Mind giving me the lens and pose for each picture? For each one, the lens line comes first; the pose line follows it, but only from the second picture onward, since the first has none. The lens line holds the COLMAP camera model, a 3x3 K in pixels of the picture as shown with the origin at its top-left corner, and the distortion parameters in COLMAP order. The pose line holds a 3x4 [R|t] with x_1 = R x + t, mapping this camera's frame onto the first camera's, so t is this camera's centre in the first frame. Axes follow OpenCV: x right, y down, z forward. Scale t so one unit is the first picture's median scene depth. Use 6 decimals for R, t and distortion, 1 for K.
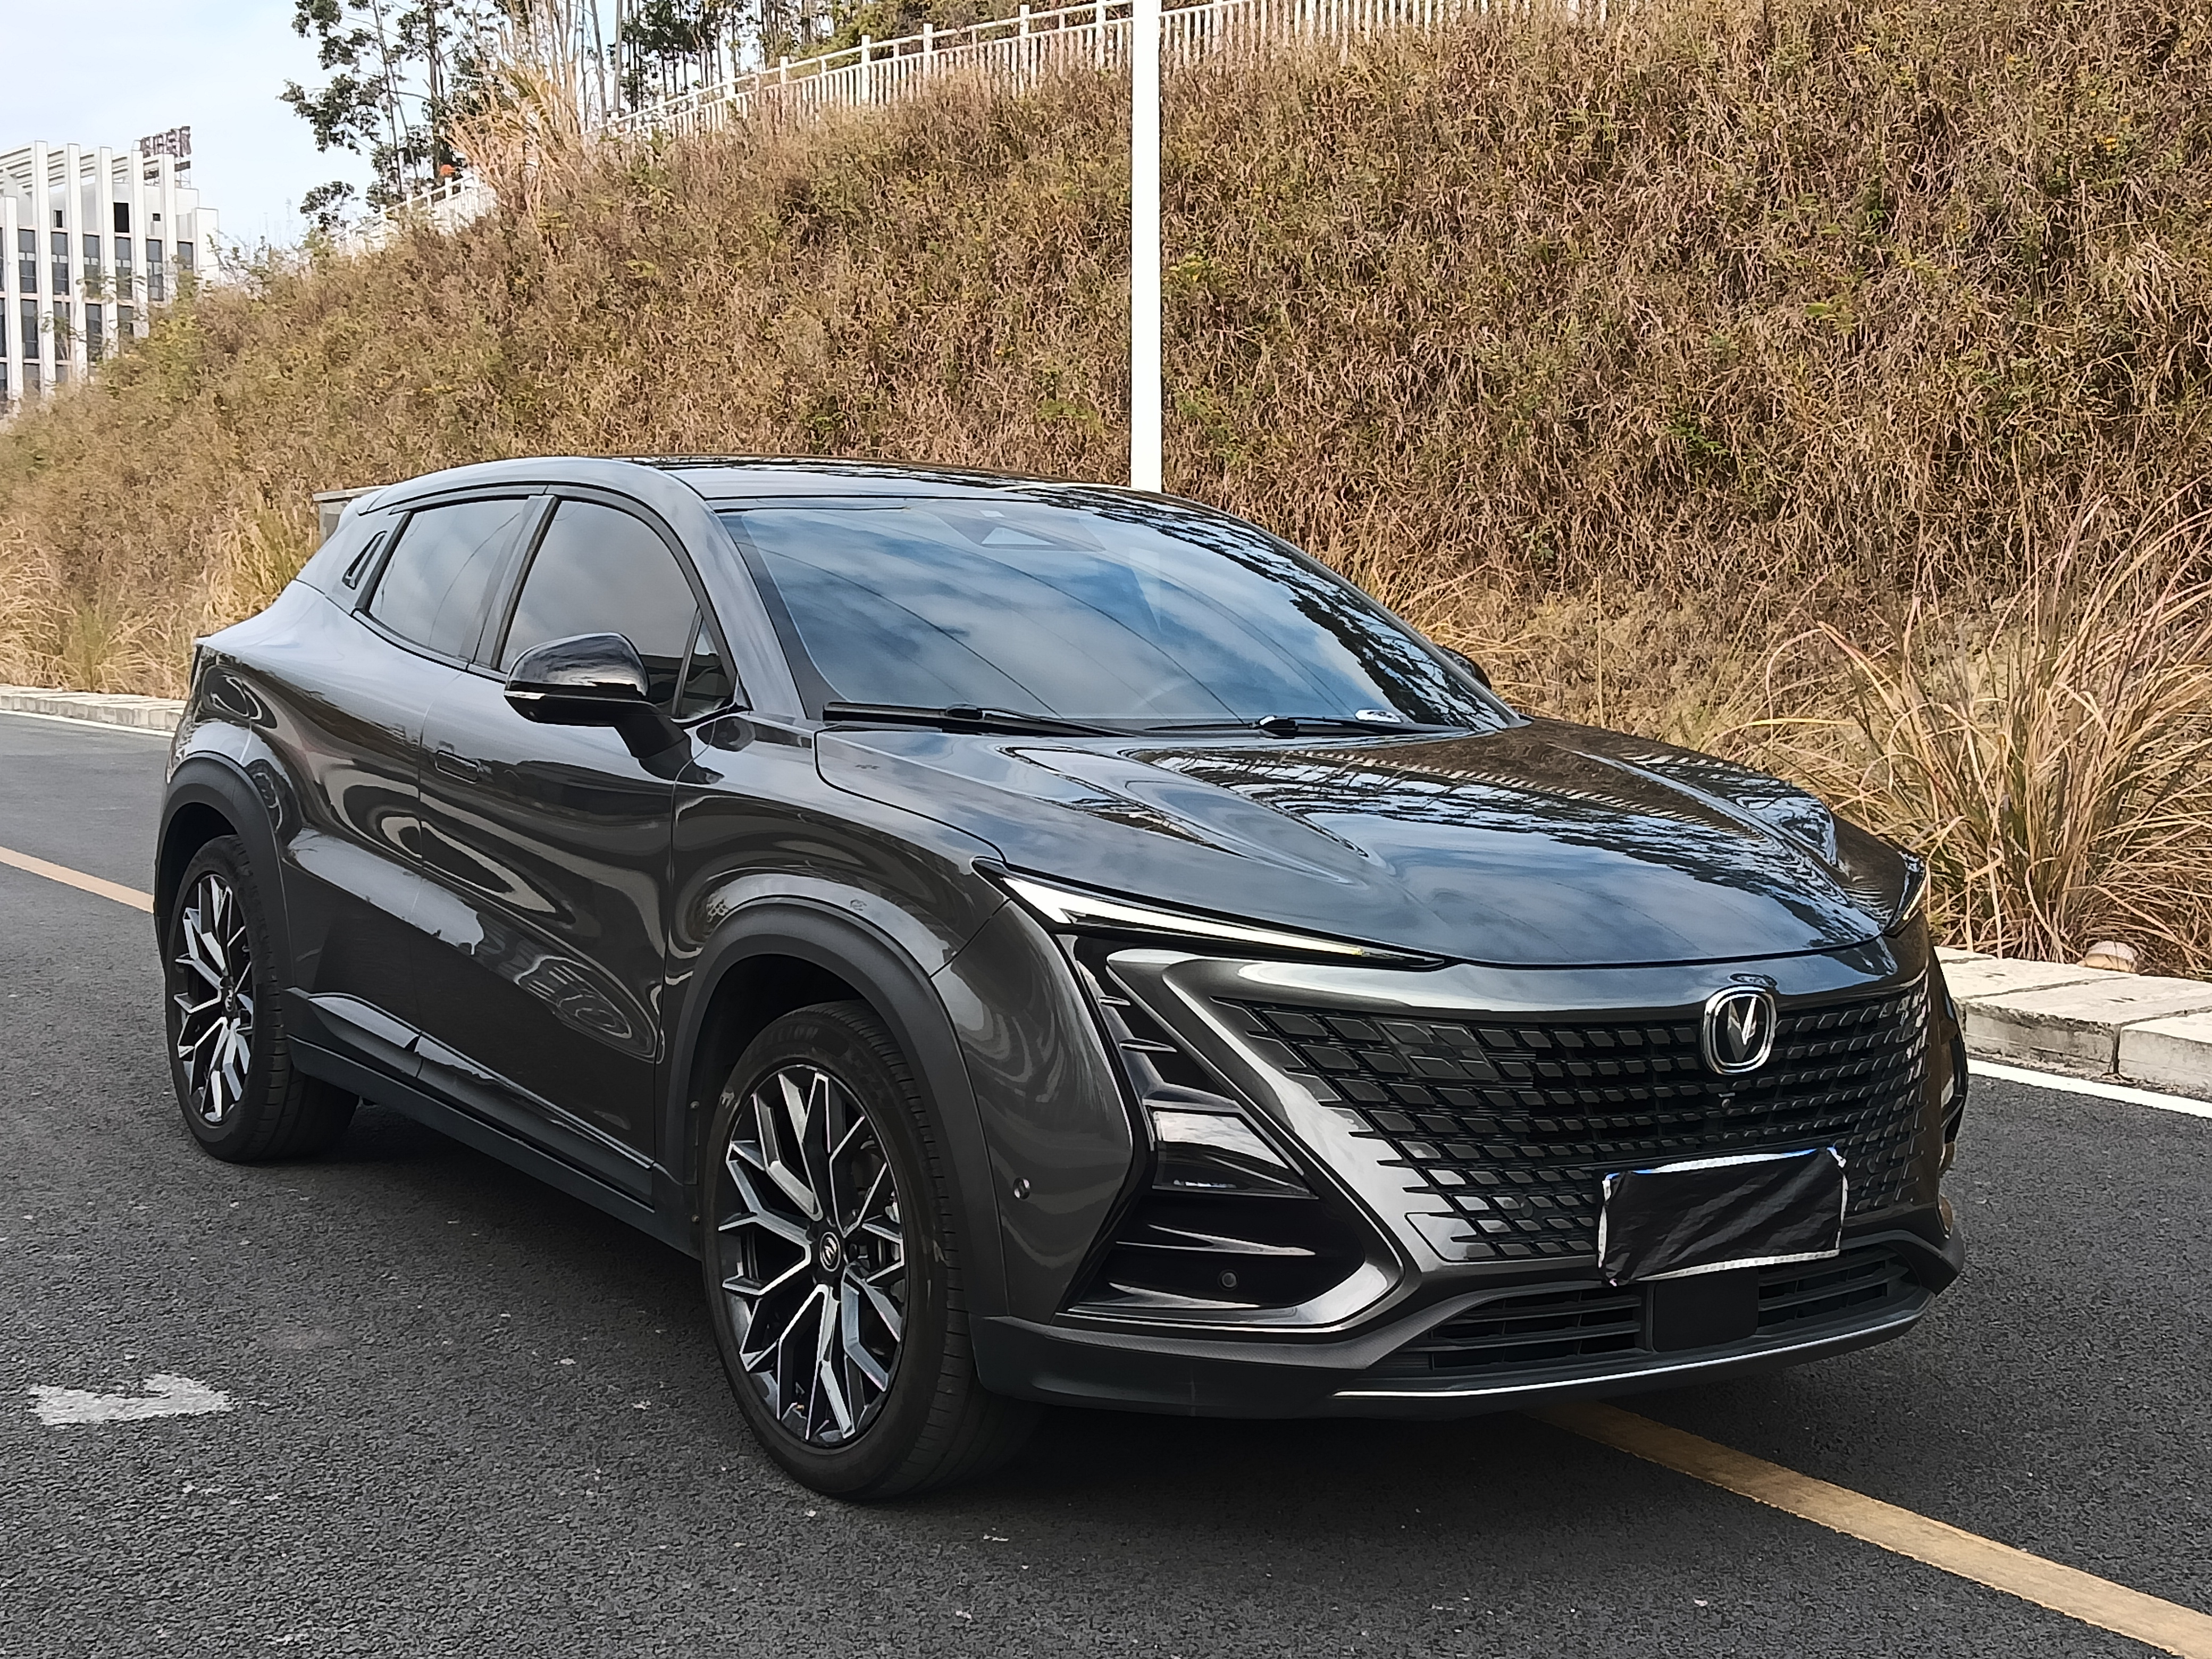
lens RADIAL K [[2960.0, 0, 1106.0], [0, 2960.0, 829.5], [0, 0, 1]] dist [0.160654, -0.461705]
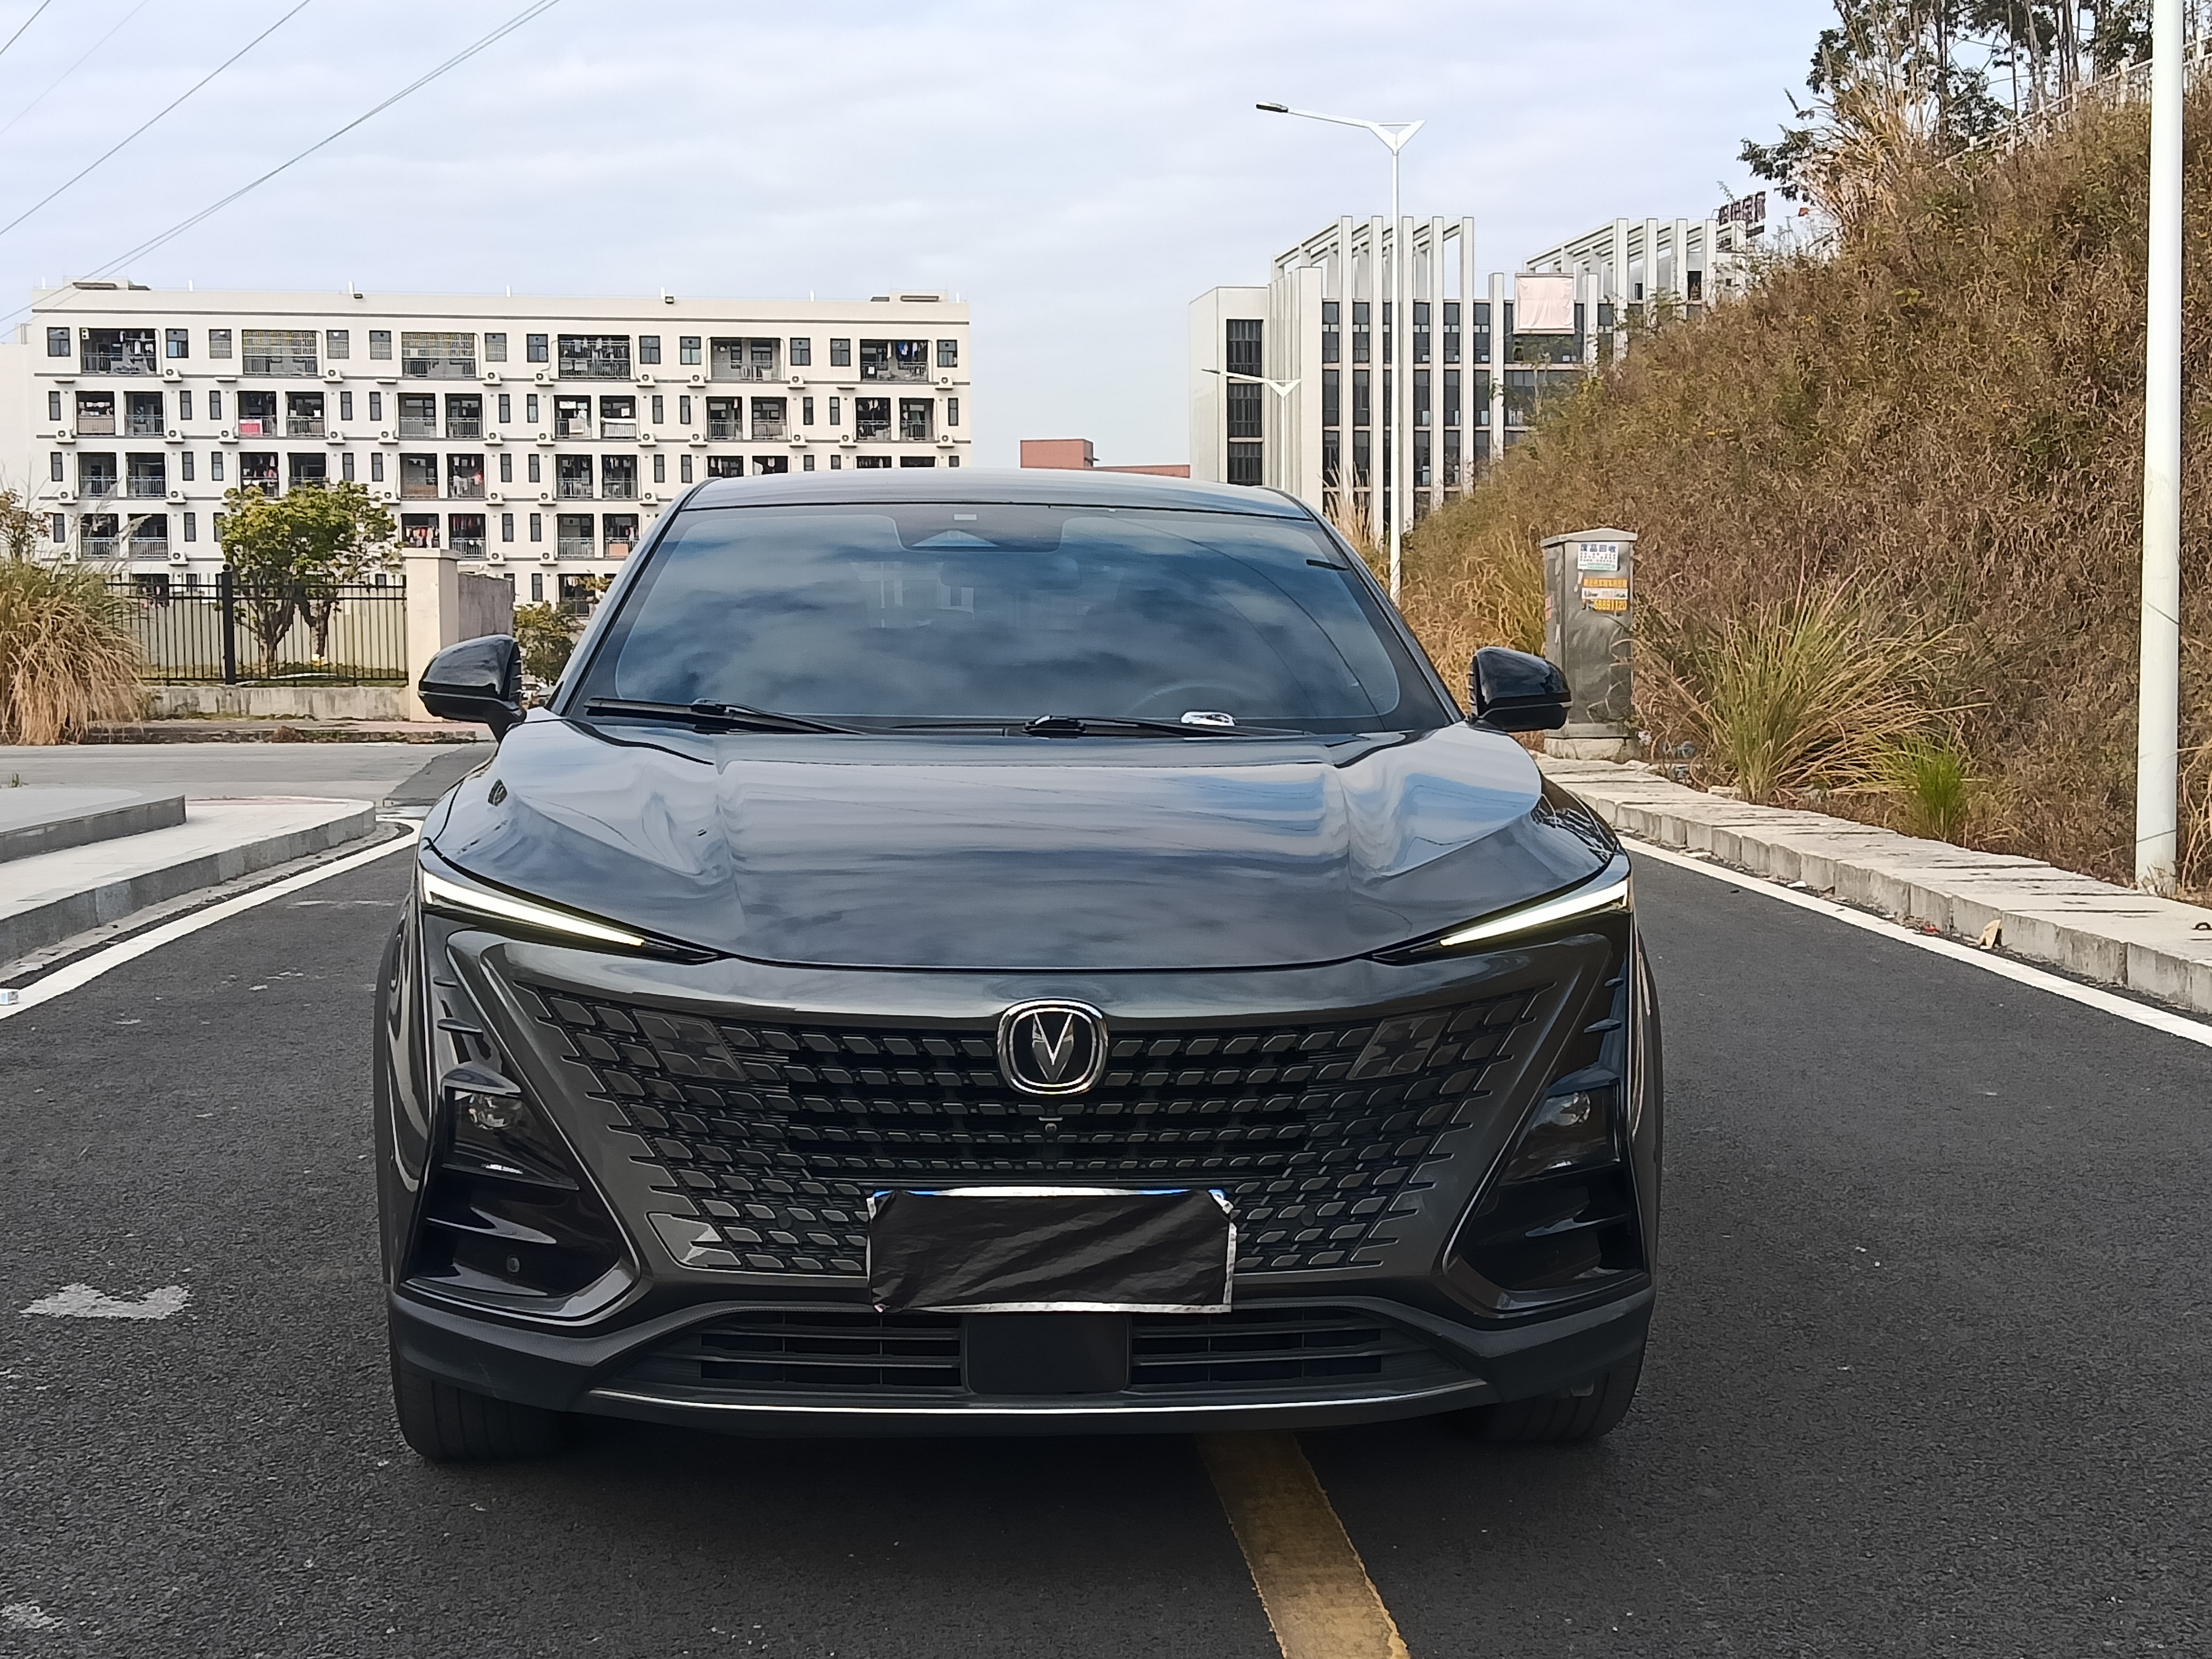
lens RADIAL K [[2960.0, 0, 1106.0], [0, 2960.0, 829.5], [0, 0, 1]] dist [0.160654, -0.461705]
pose [[0.866348, 0.022996, -0.498912, 0.683622], [-0.031663, 0.999459, -0.008913, 0.008179], [0.498437, 0.023518, 0.866607, 0.222127]]
